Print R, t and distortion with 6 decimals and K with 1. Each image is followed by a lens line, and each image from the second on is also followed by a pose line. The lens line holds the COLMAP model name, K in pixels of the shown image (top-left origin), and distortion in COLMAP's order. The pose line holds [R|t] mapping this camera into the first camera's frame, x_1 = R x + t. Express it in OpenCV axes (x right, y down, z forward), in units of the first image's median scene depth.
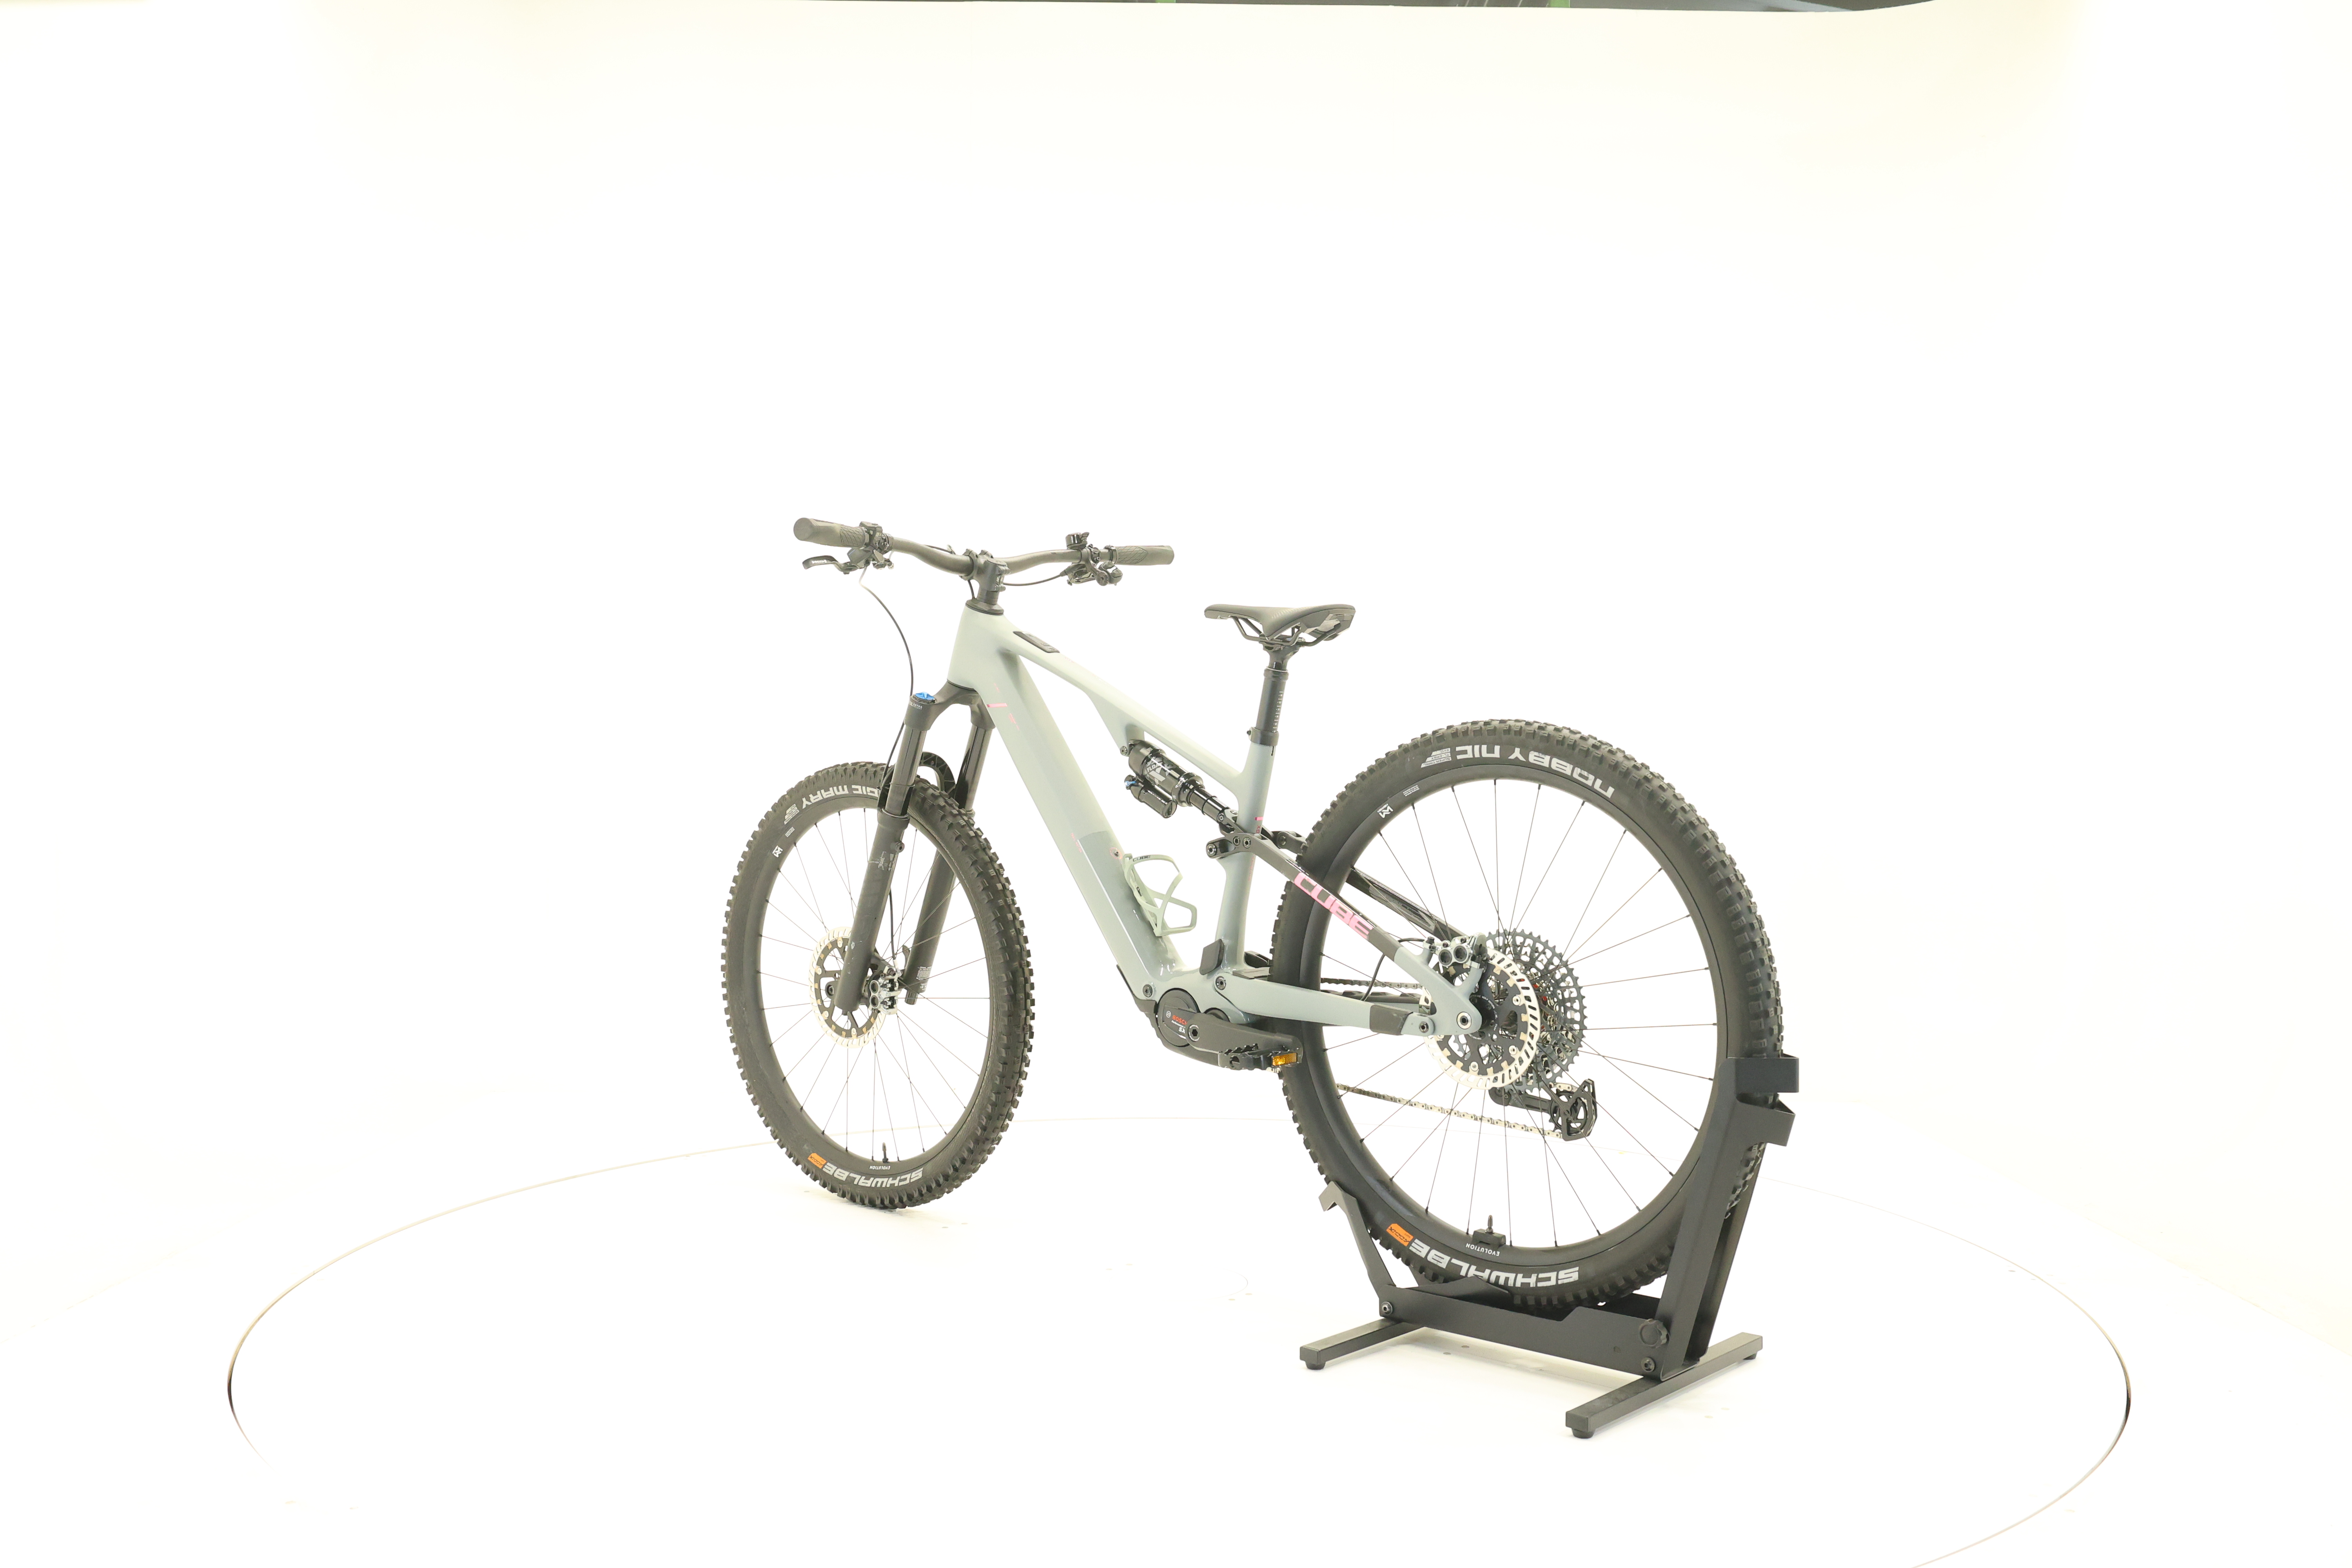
lens RADIAL K [[2054.5, 0, 1178.5], [0, 2054.5, 741.1], [0, 0, 1]] dist [-0.016721, -0.004725]
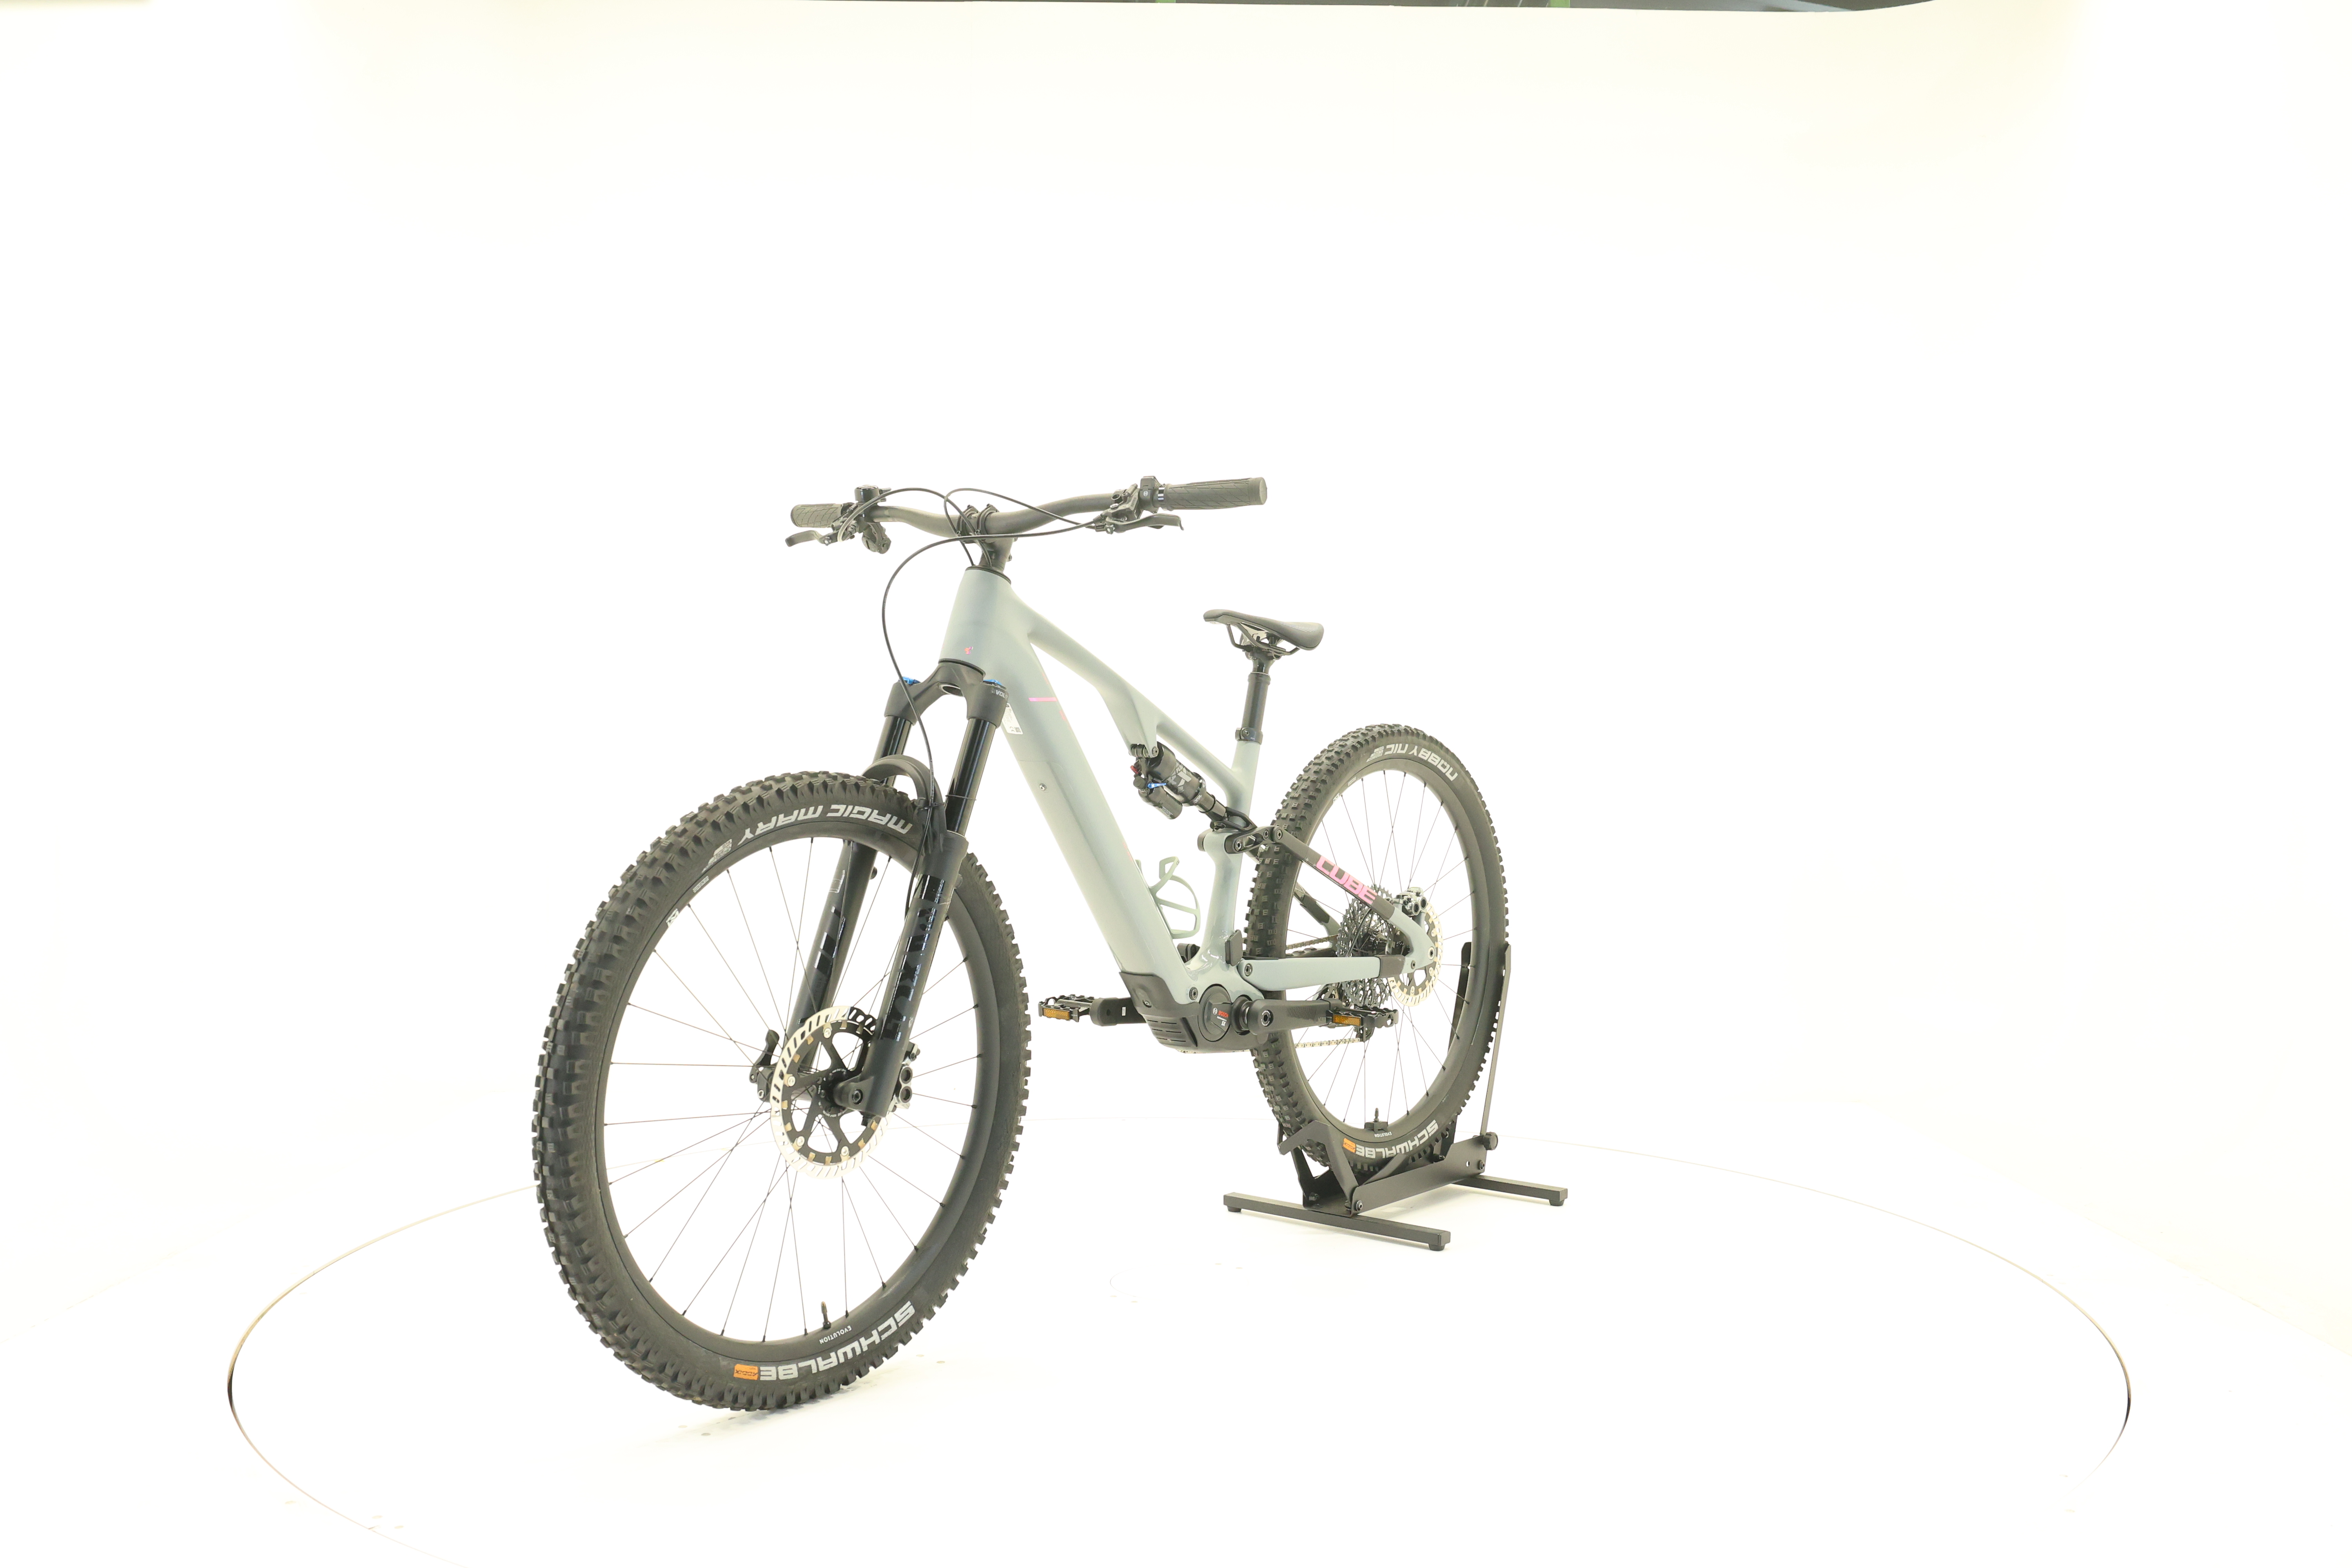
lens RADIAL K [[2054.5, 0, 1178.5], [0, 2054.5, 741.1], [0, 0, 1]] dist [-0.016721, -0.004725]
pose [[-0.056160, -0.004950, 0.998410, -1.035025], [-0.004460, 0.999979, 0.004707, -0.004888], [-0.998412, -0.004189, -0.056181, 1.097825]]
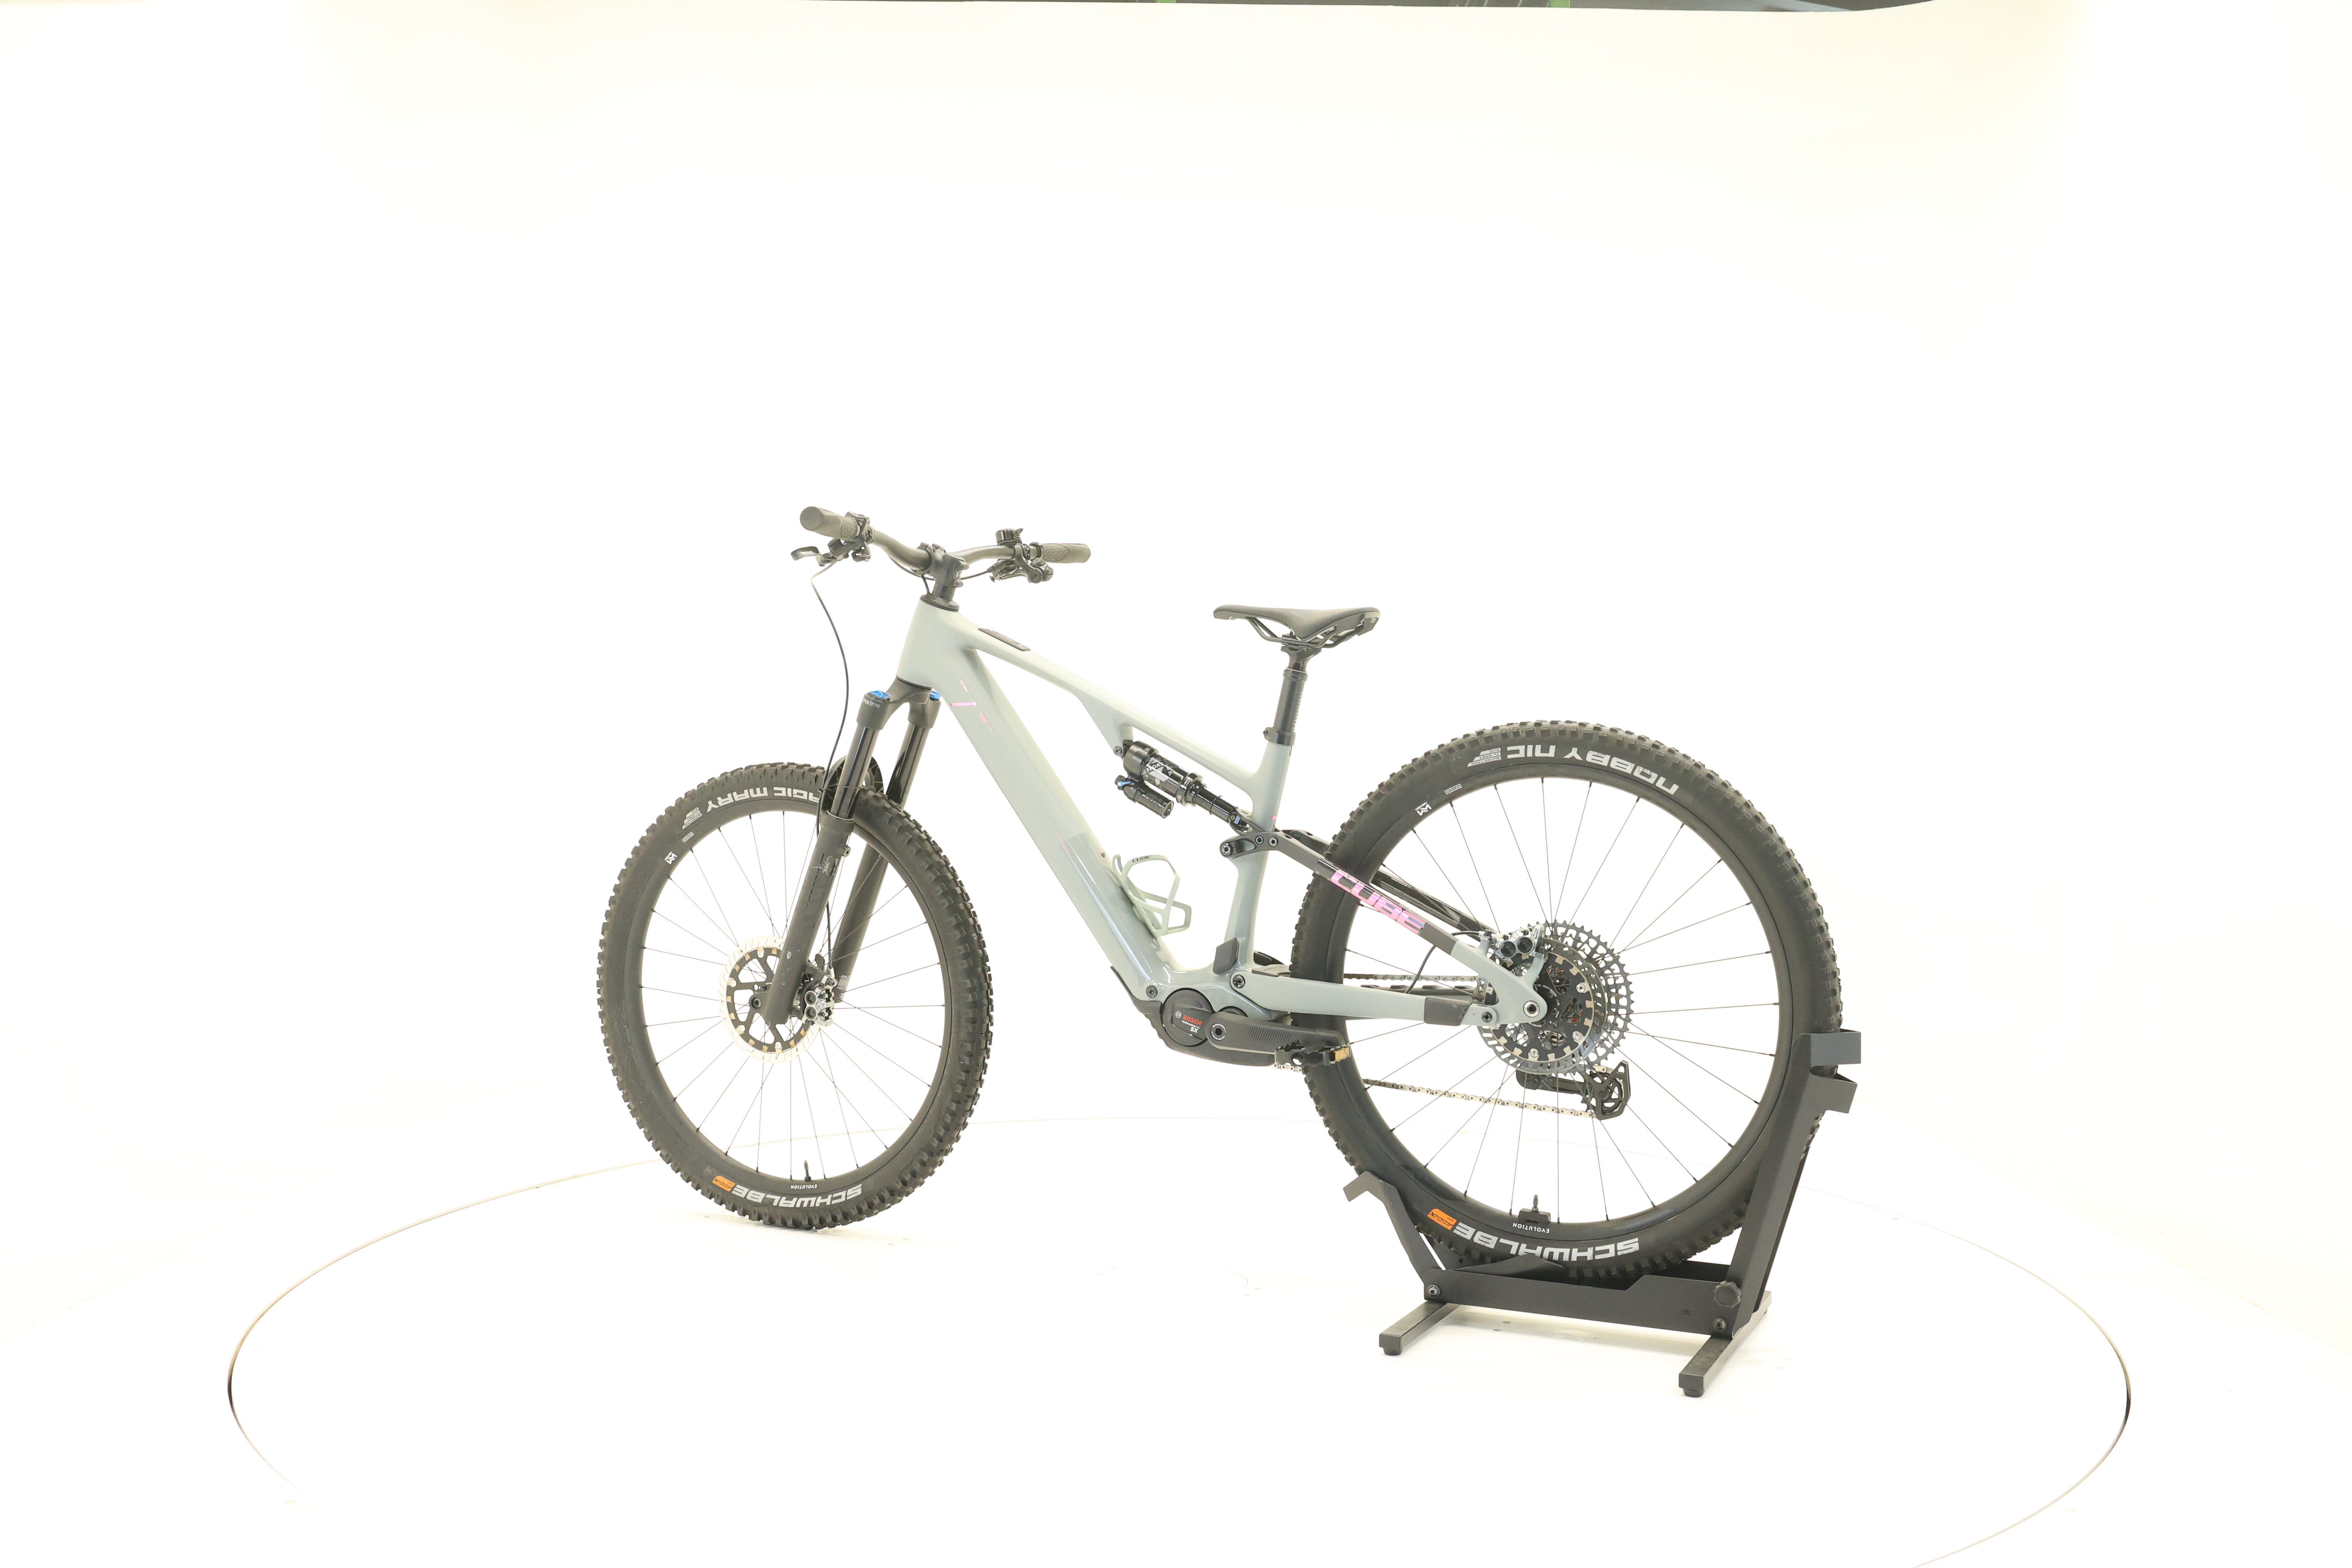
lens RADIAL K [[2054.5, 0, 1178.5], [0, 2054.5, 741.1], [0, 0, 1]] dist [-0.016721, -0.004725]
pose [[0.963276, -0.000314, 0.268512, -0.278768], [-0.000045, 0.999999, 0.001332, -0.001388], [-0.268512, -0.001295, 0.963275, 0.038251]]
